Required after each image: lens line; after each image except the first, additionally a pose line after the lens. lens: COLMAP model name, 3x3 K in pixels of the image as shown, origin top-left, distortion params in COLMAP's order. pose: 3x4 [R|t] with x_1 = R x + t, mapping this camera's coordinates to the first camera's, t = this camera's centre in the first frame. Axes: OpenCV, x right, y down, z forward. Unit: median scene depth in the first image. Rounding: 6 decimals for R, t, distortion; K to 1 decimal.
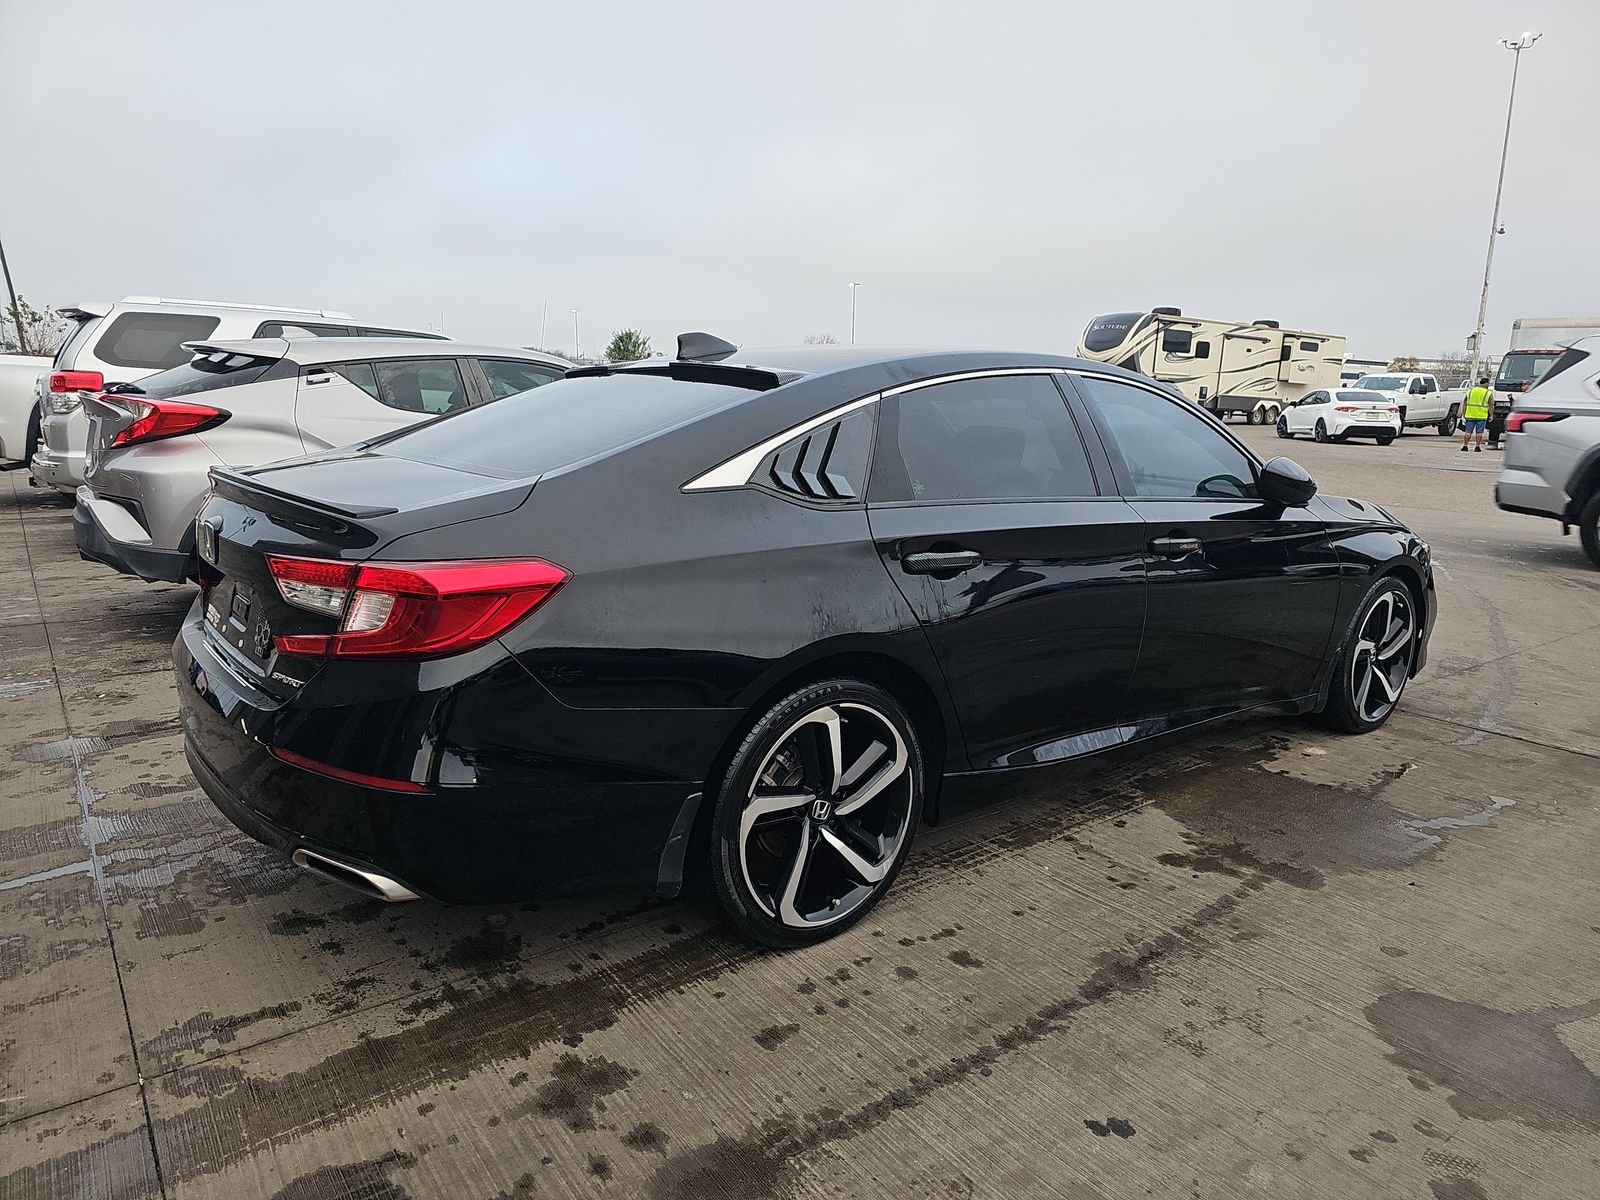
lens RADIAL K [[1057.7, 0, 802.5], [0, 1057.7, 605.2], [0, 0, 1]] dist [0.043935, -0.040184]
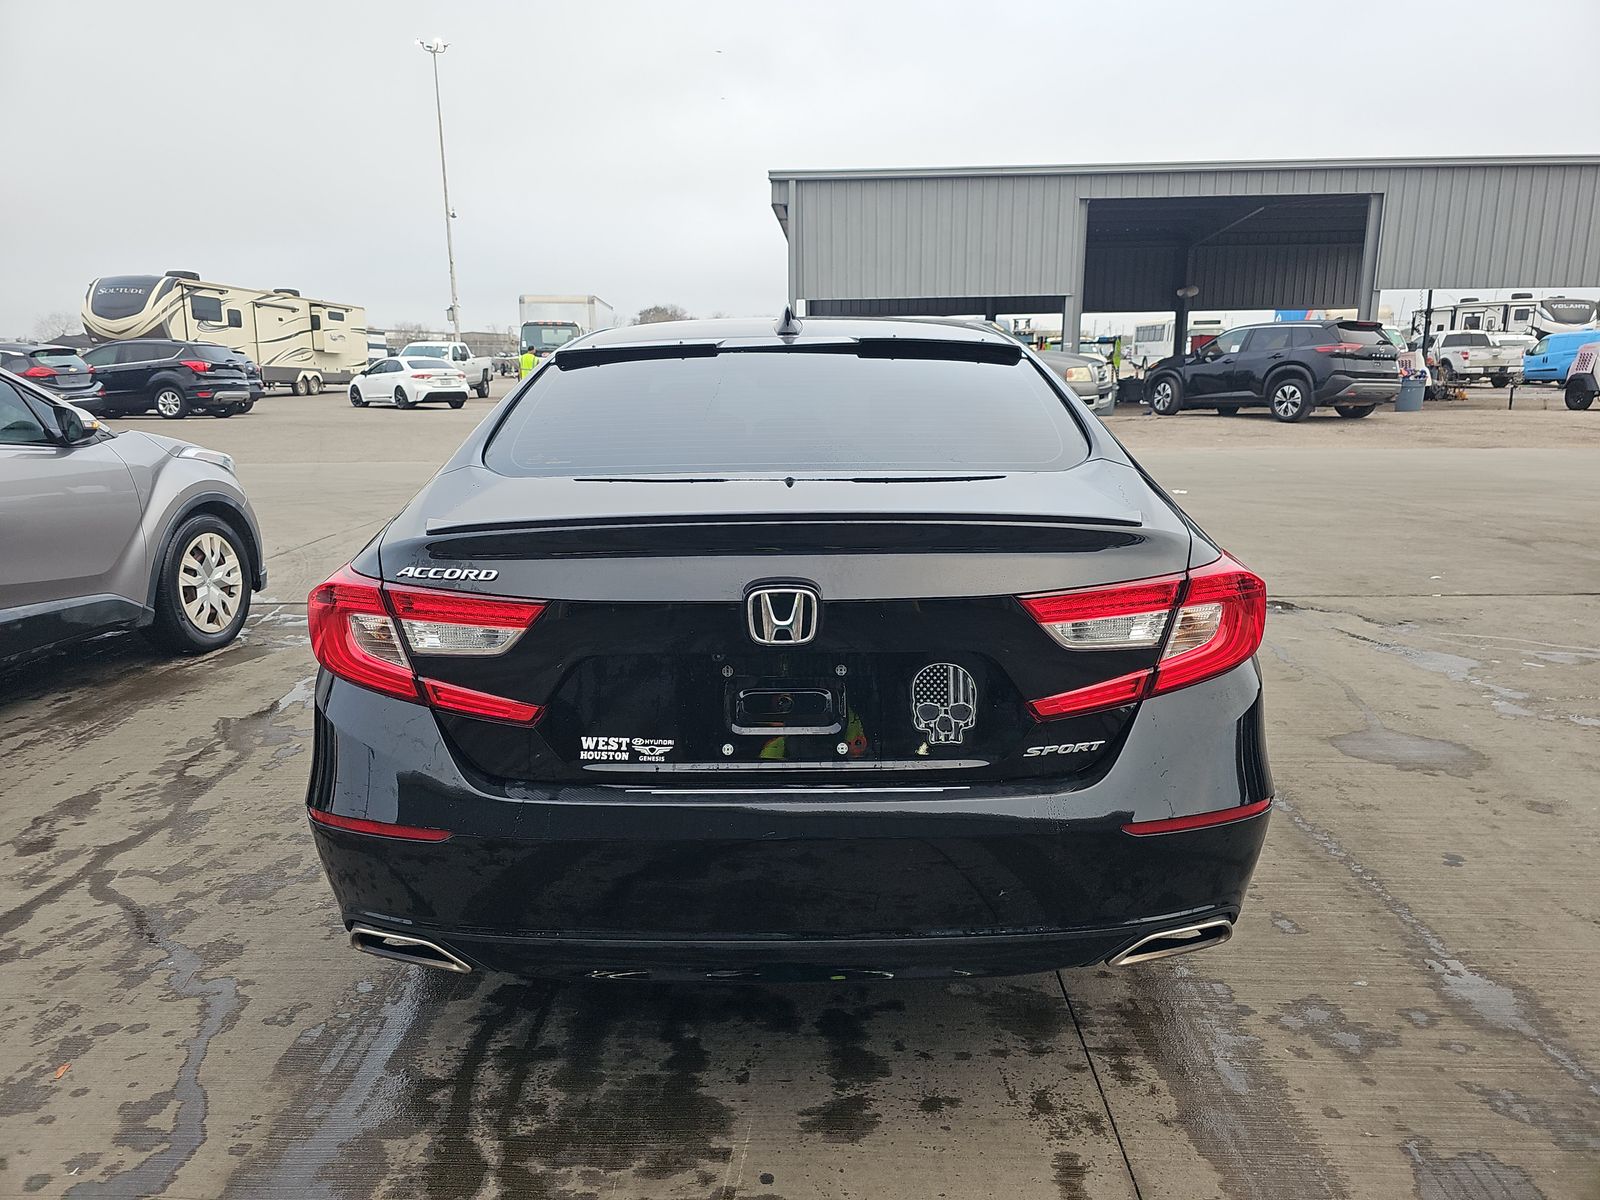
lens RADIAL K [[1057.7, 0, 791.6], [0, 1057.7, 585.8], [0, 0, 1]] dist [0.043935, -0.040184]
pose [[0.627176, -0.187223, 0.756041, -0.084094], [0.179487, 0.979296, 0.093615, -0.011244], [-0.757915, 0.076986, 0.647795, 0.045641]]
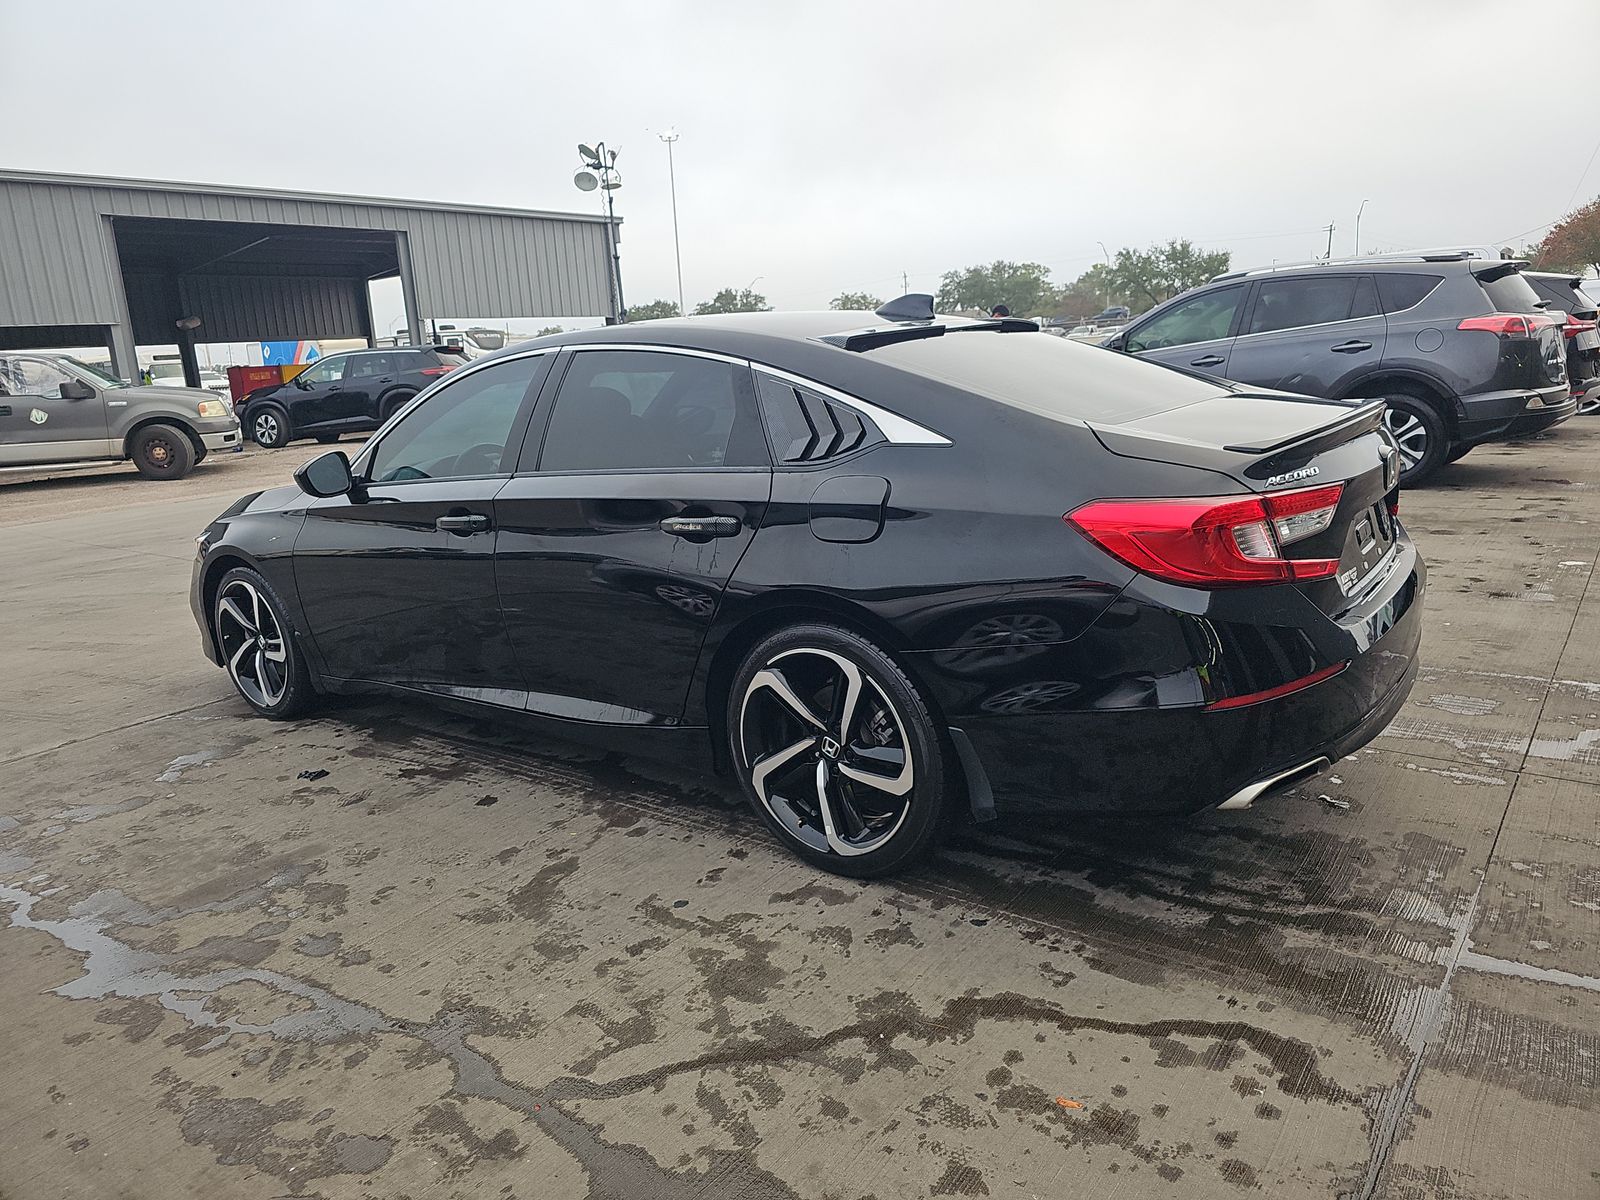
lens RADIAL K [[1057.7, 0, 796.2], [0, 1057.7, 595.8], [0, 0, 1]] dist [0.043935, -0.040184]
pose [[-0.255533, -0.219316, 0.941596, -0.115261], [0.255899, 0.923852, 0.284630, -0.031866], [-0.932319, 0.313686, -0.179952, 0.143339]]
